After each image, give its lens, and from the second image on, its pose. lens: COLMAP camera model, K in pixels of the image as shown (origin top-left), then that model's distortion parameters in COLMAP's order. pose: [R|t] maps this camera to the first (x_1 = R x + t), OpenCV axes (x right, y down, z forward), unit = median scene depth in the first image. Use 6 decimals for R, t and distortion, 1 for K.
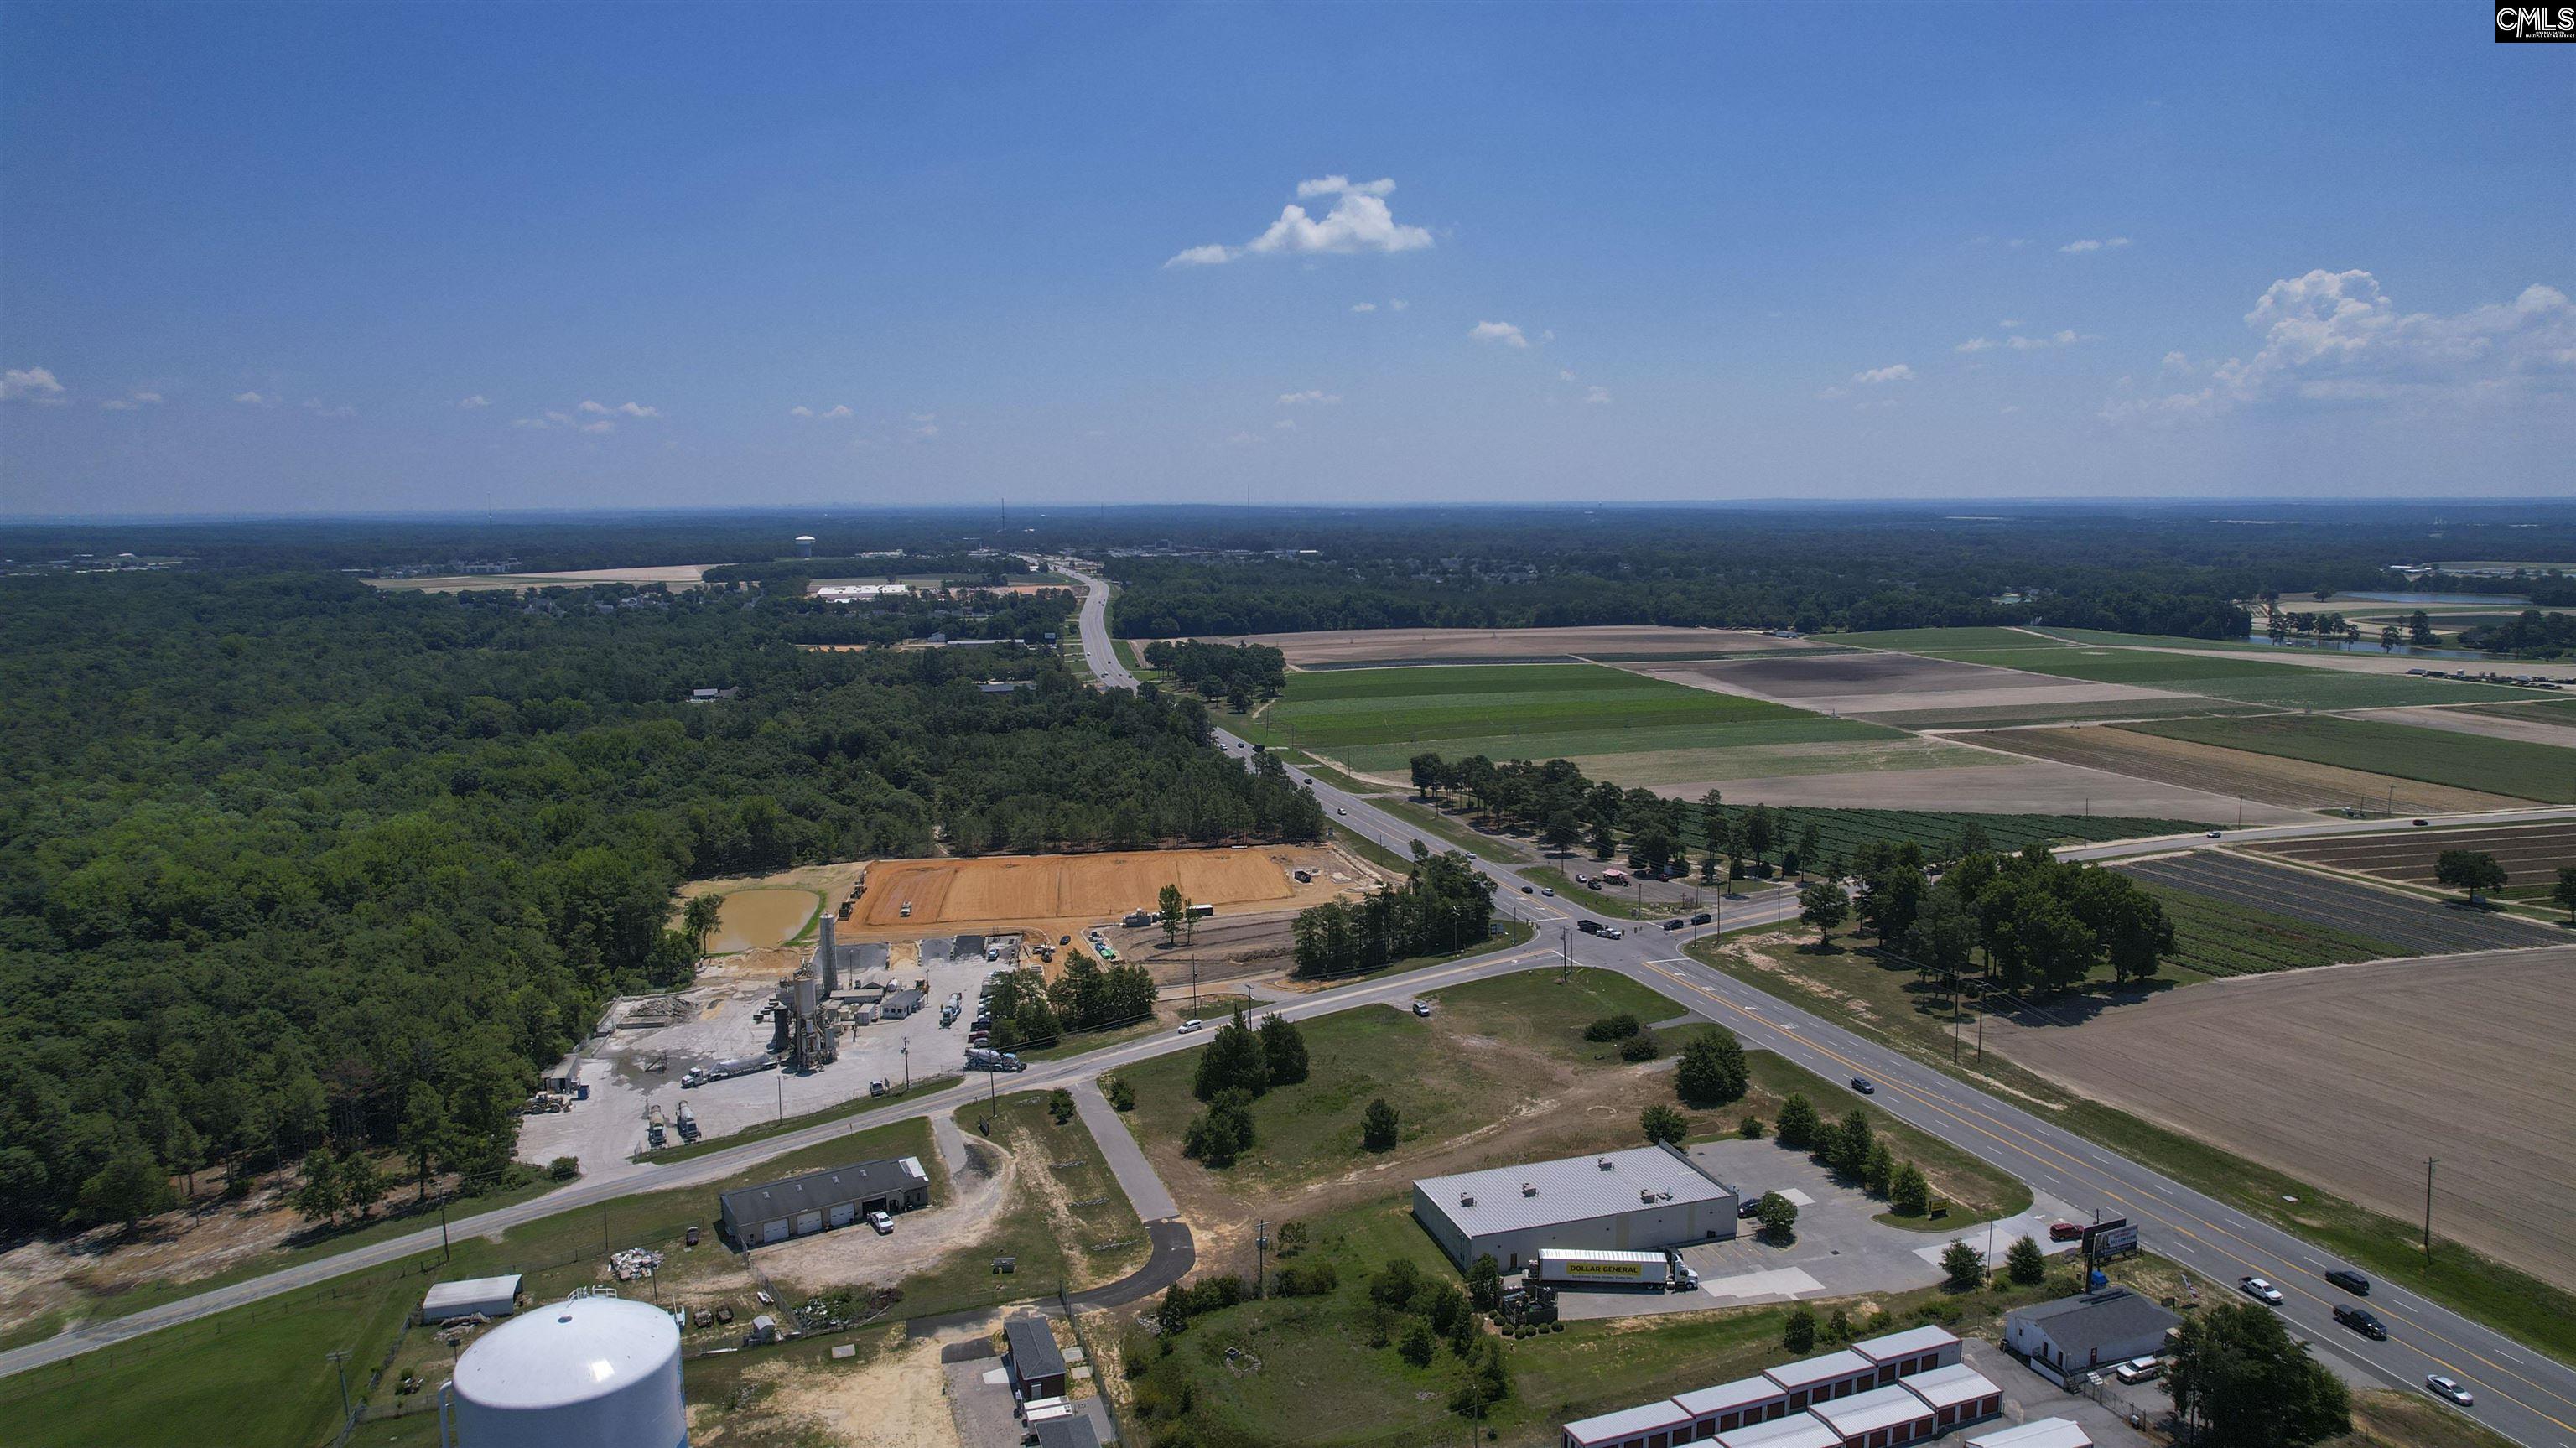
lens RADIAL K [[1645.9, 0, 1307.3], [0, 1645.9, 704.5], [0, 0, 1]] dist [-0.072180, 0.062628]
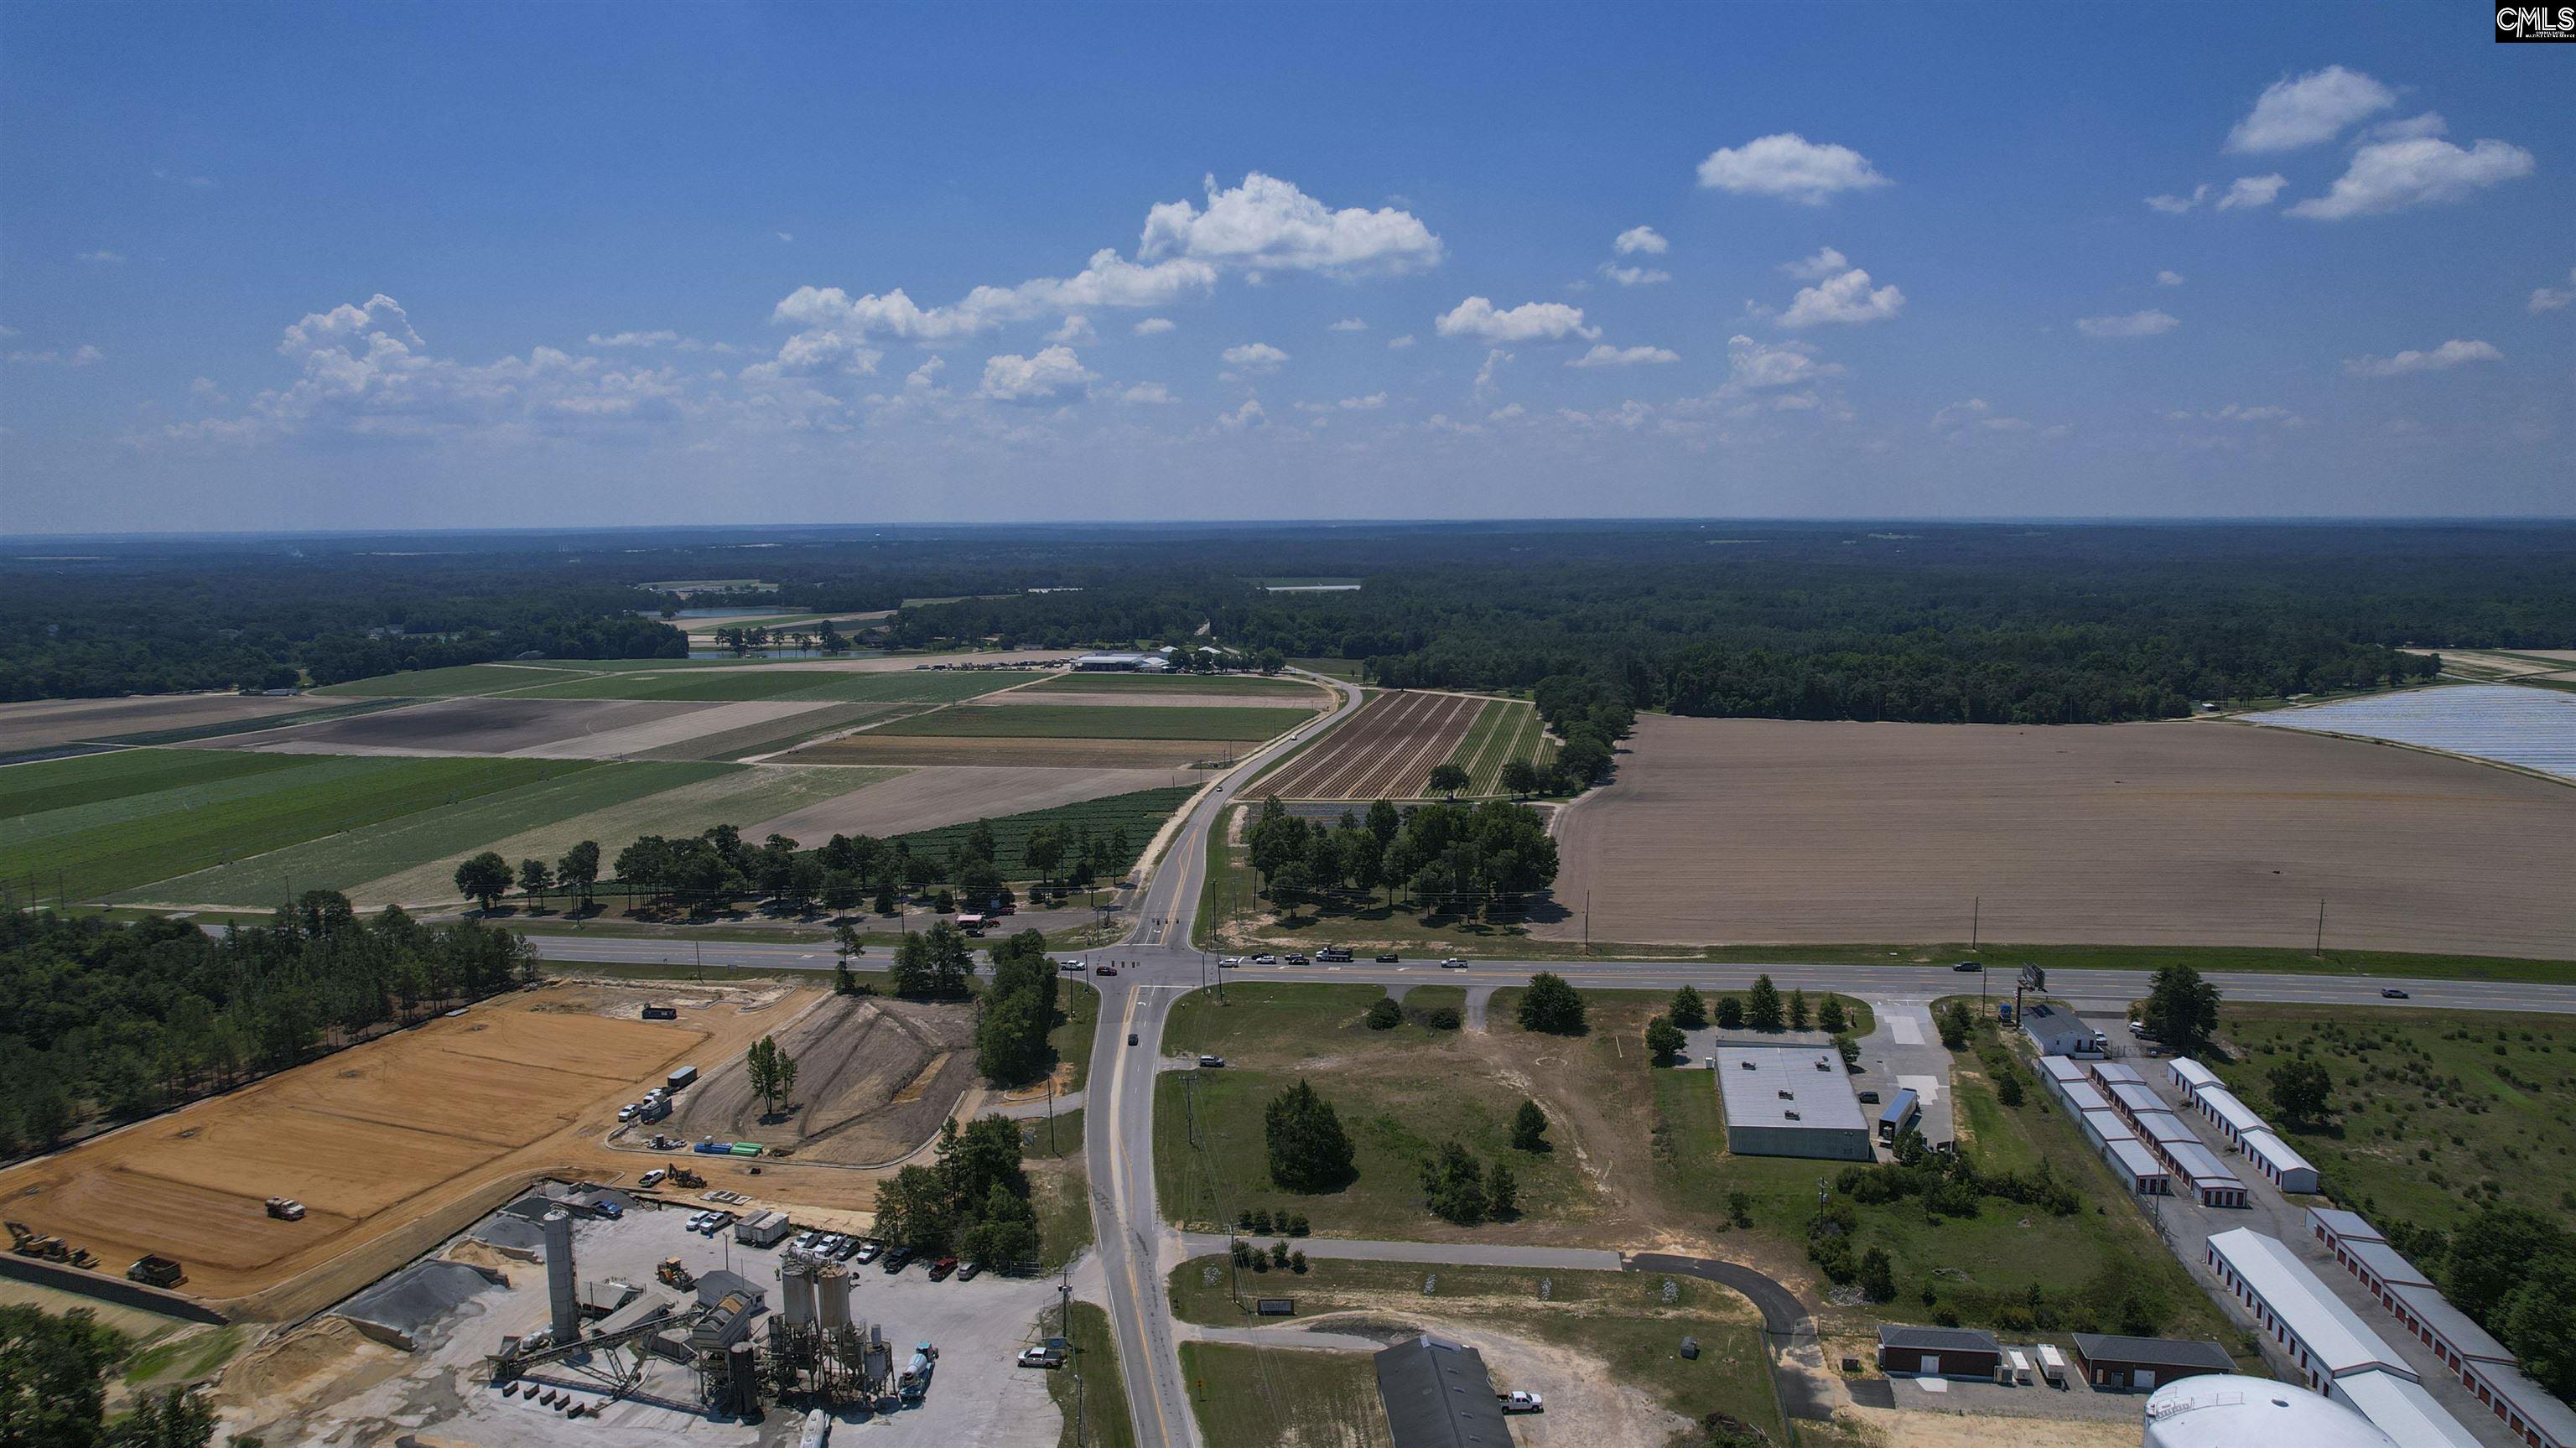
lens RADIAL K [[1645.9, 0, 1307.3], [0, 1645.9, 704.5], [0, 0, 1]] dist [-0.072180, 0.062628]
pose [[0.470601, -0.100026, 0.876658, -0.697790], [0.117840, 0.991778, 0.049904, -0.056380], [-0.874442, 0.079820, 0.478518, 0.479824]]
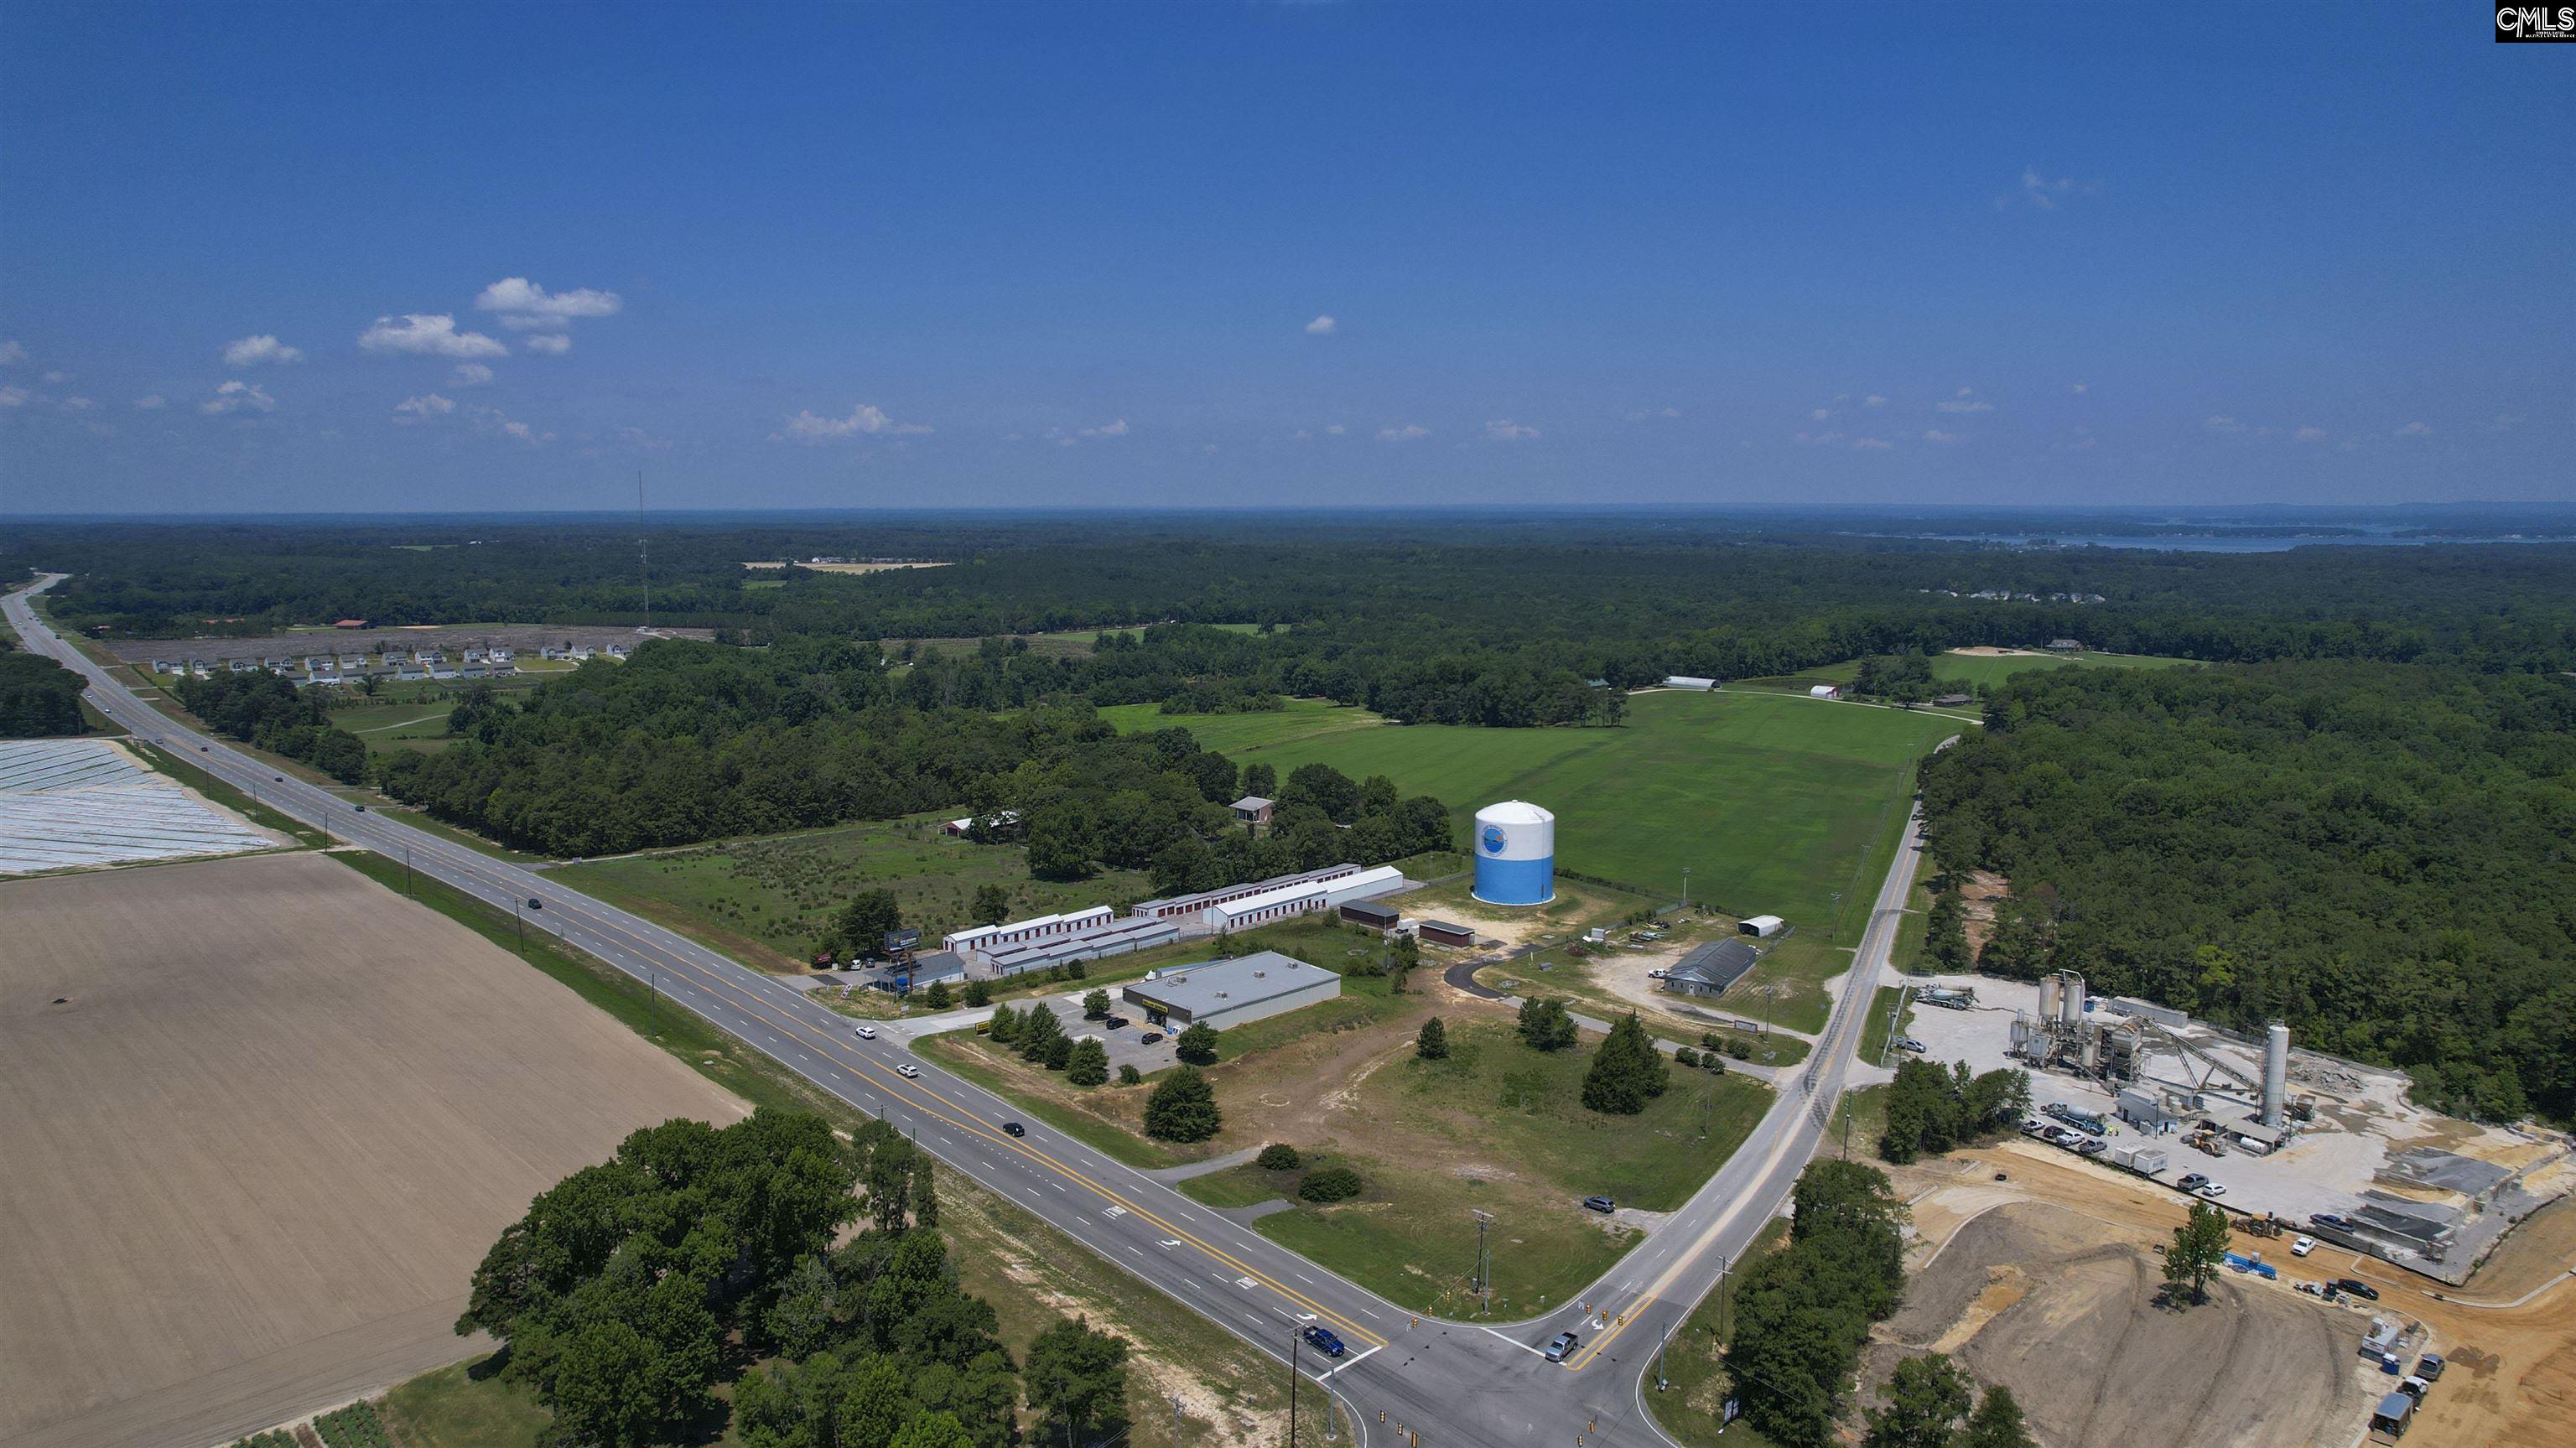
lens RADIAL K [[1645.9, 0, 1307.3], [0, 1645.9, 704.5], [0, 0, 1]] dist [-0.072180, 0.062628]
pose [[-0.898819, 0.063370, -0.433715, 0.485298], [-0.048796, 0.968877, 0.242685, -0.200781], [0.435596, 0.239294, -0.867753, 1.506374]]
